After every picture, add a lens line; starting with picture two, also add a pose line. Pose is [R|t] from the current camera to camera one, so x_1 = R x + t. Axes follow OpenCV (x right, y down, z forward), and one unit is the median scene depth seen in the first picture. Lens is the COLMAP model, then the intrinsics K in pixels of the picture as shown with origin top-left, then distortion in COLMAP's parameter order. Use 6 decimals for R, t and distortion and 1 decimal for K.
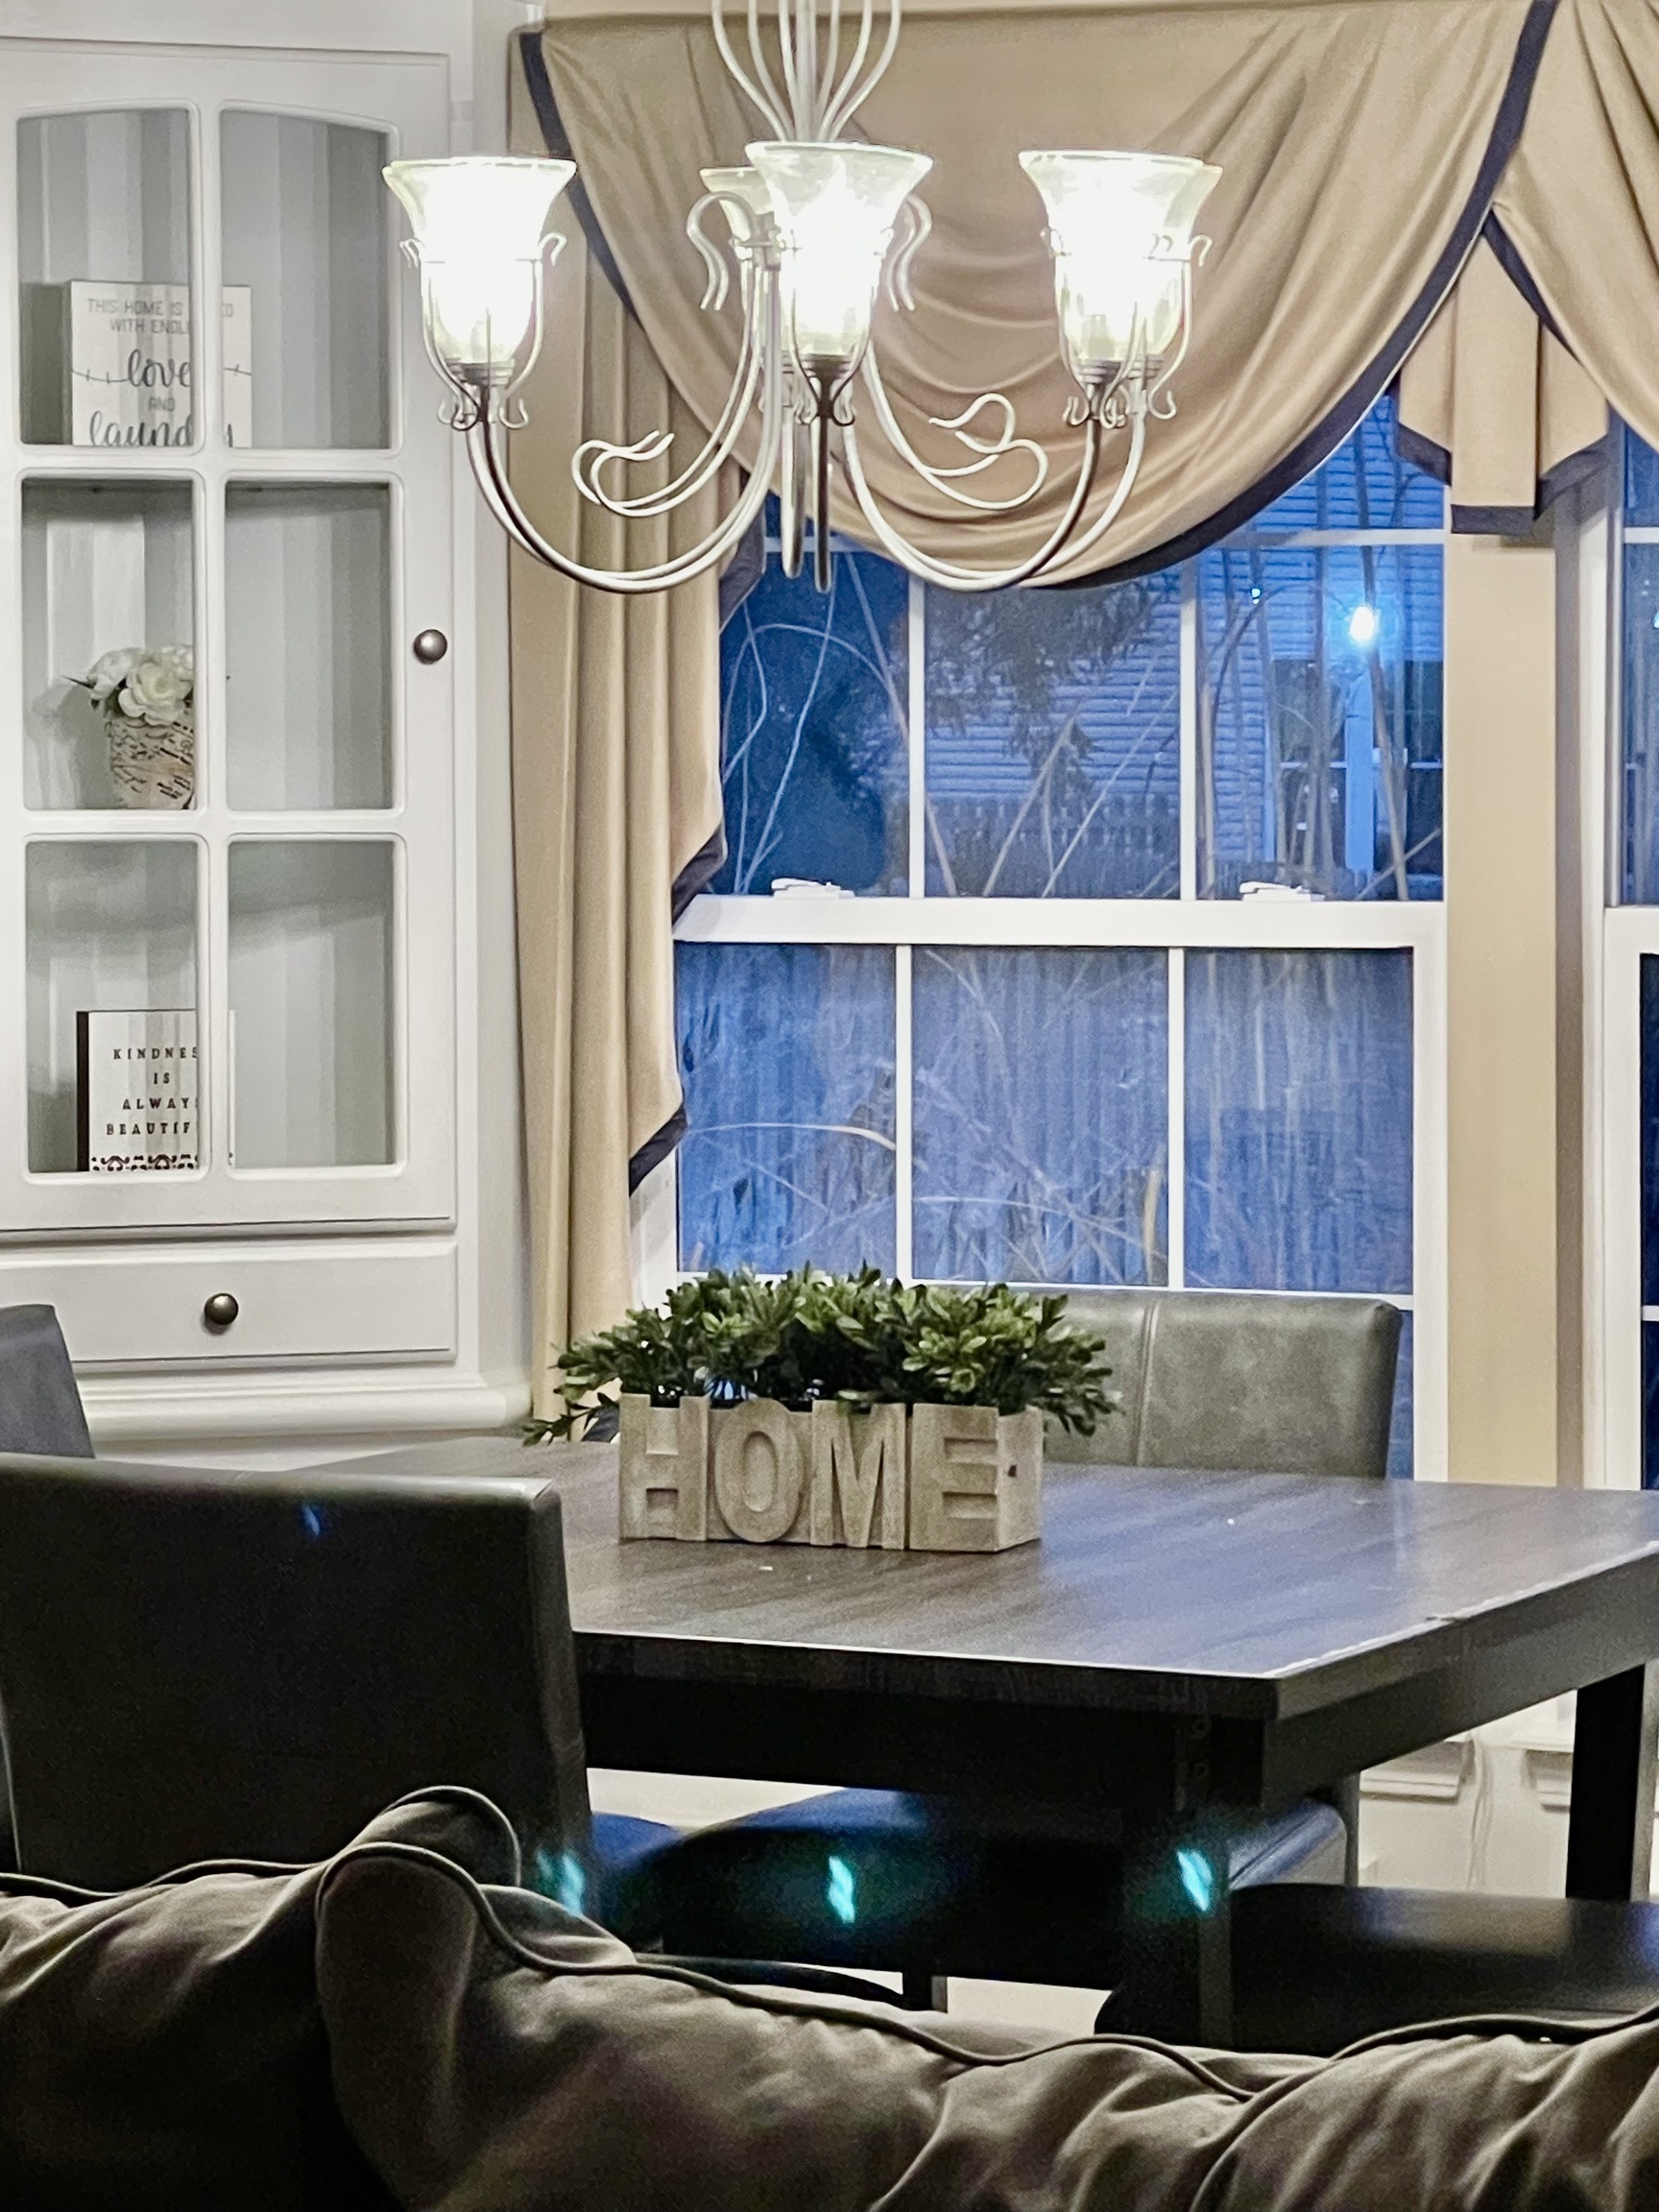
lens RADIAL K [[7047.2, 0, 839.5], [0, 7047.2, 1105.5], [0, 0, 1]] dist [0.030022, 0.000000]
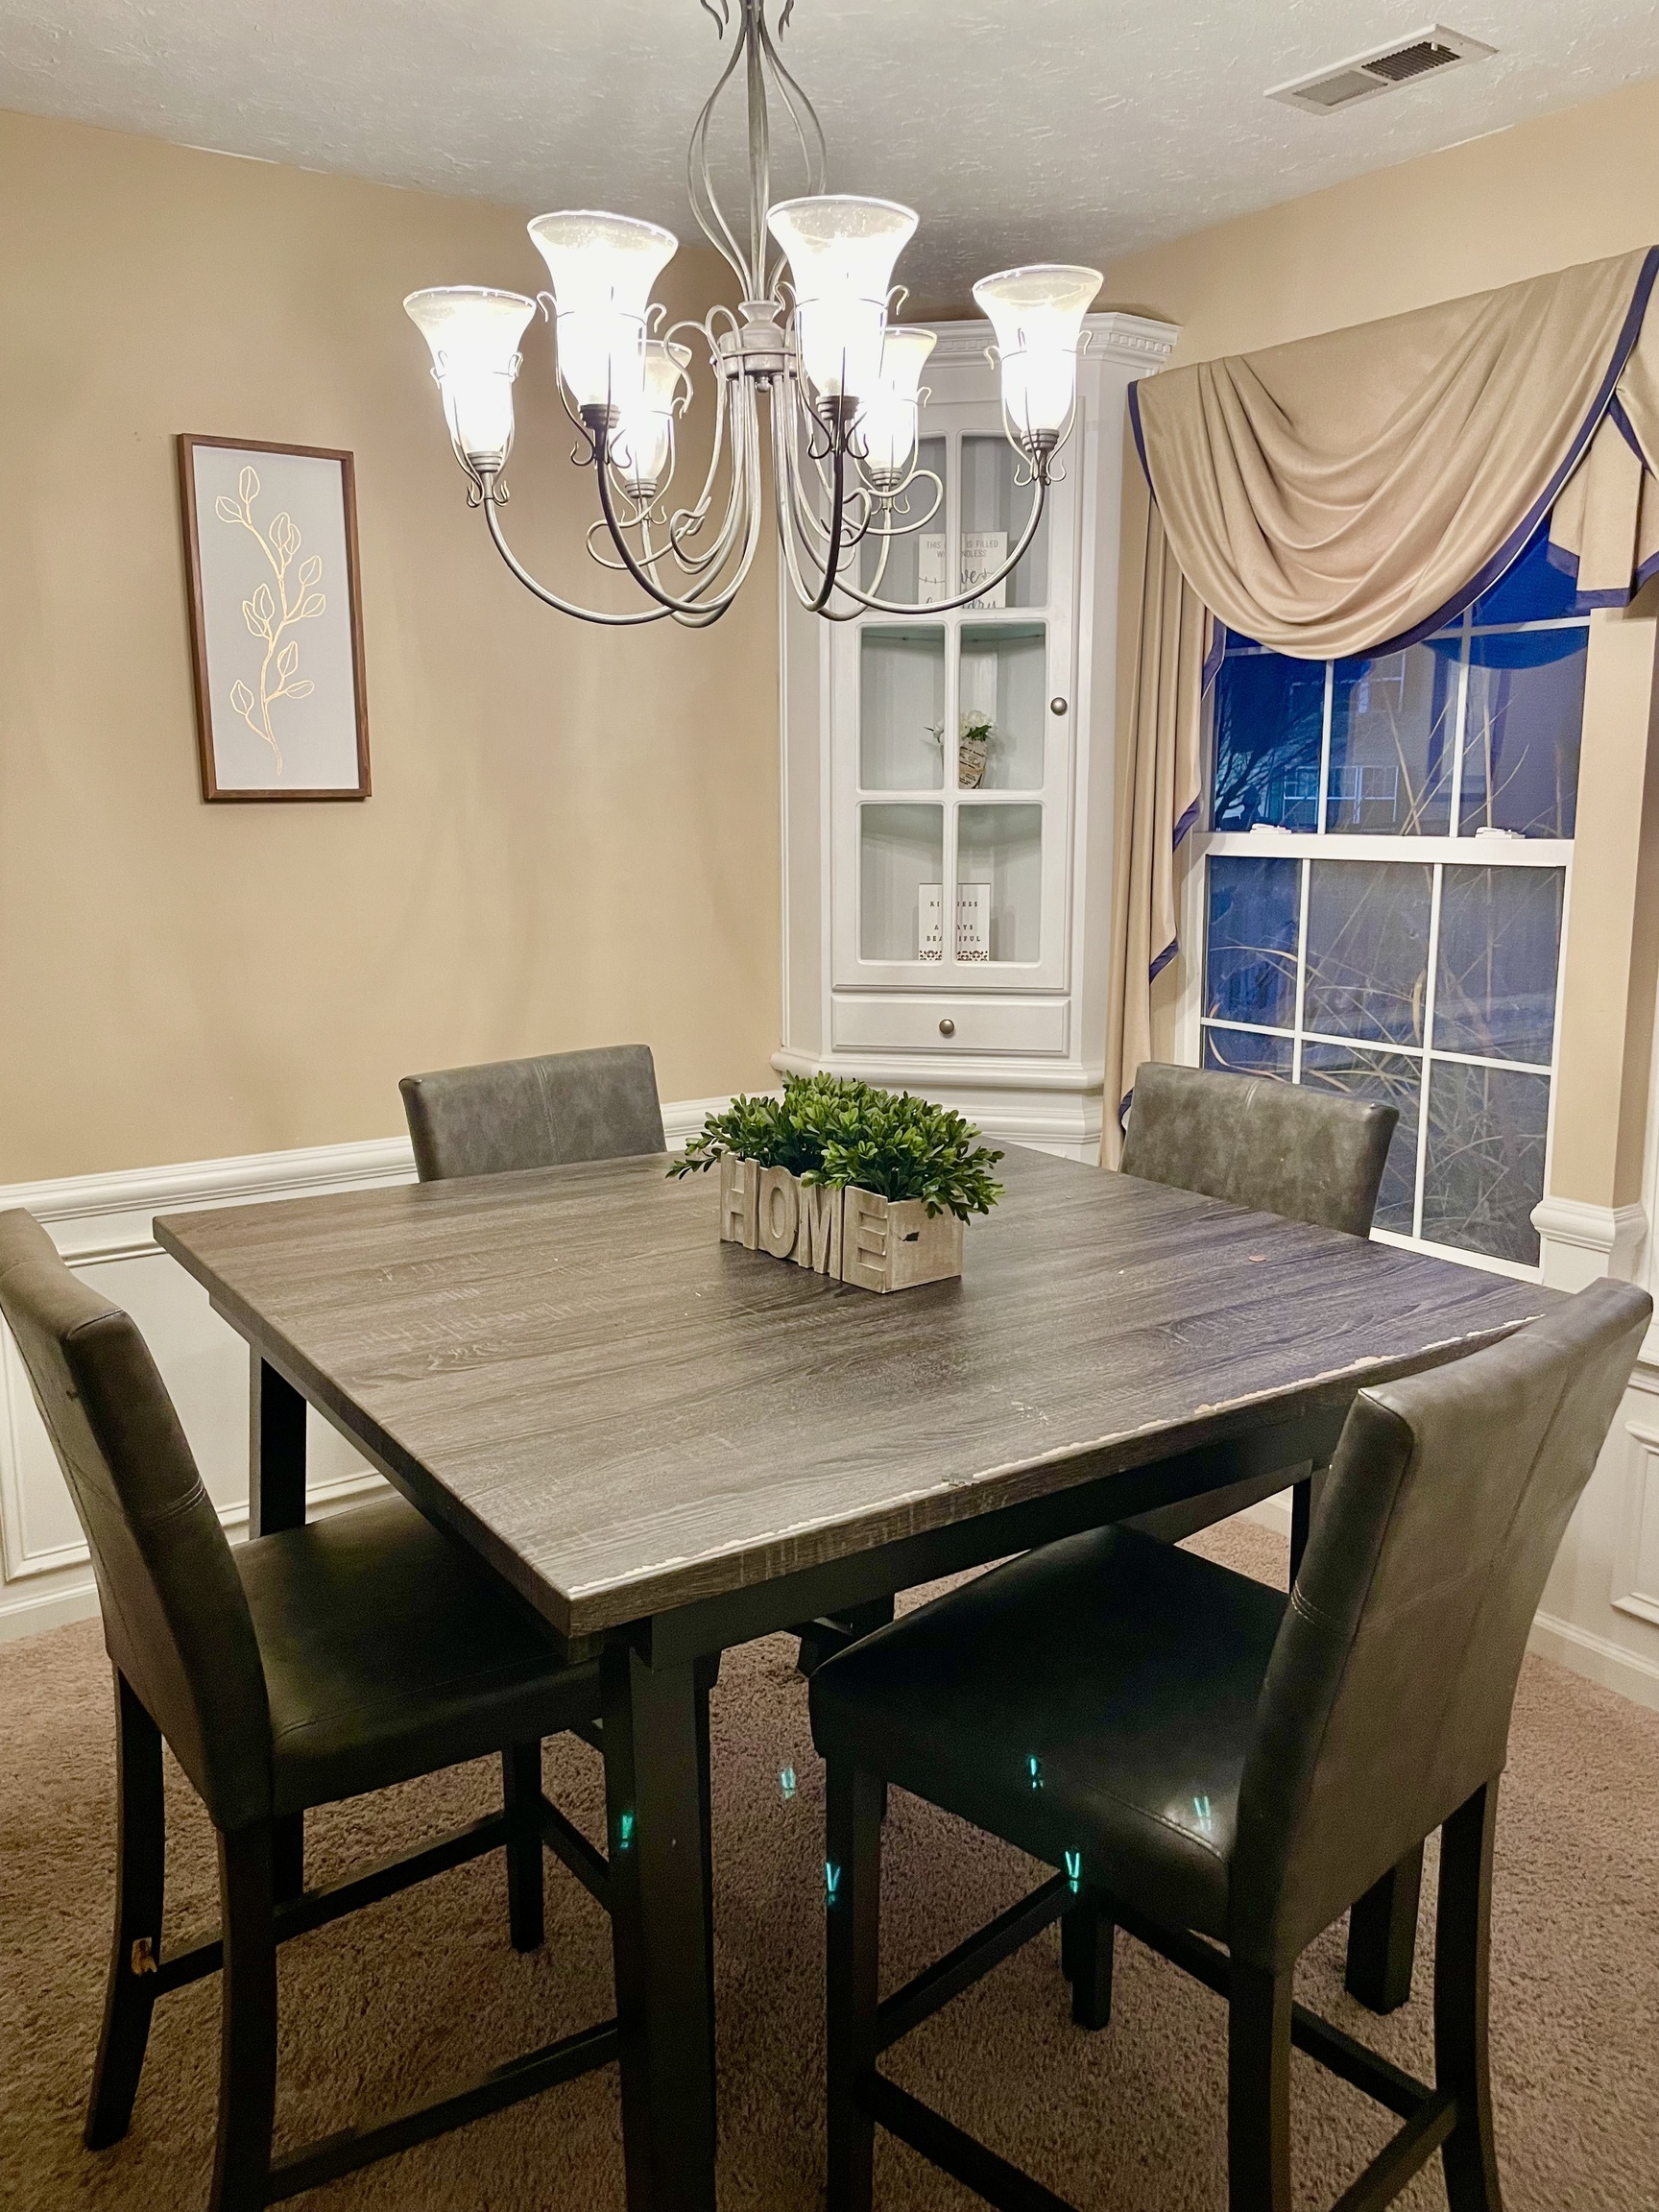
lens RADIAL K [[1676.0, 0, 825.0], [0, 1676.0, 1094.8], [0, 0, 1]] dist [0.028049, -0.013576]
pose [[0.840340, 0.094120, -0.533826, 0.156973], [-0.022067, 0.989934, 0.139799, -0.021299], [0.541610, -0.105699, 0.833958, 0.566538]]
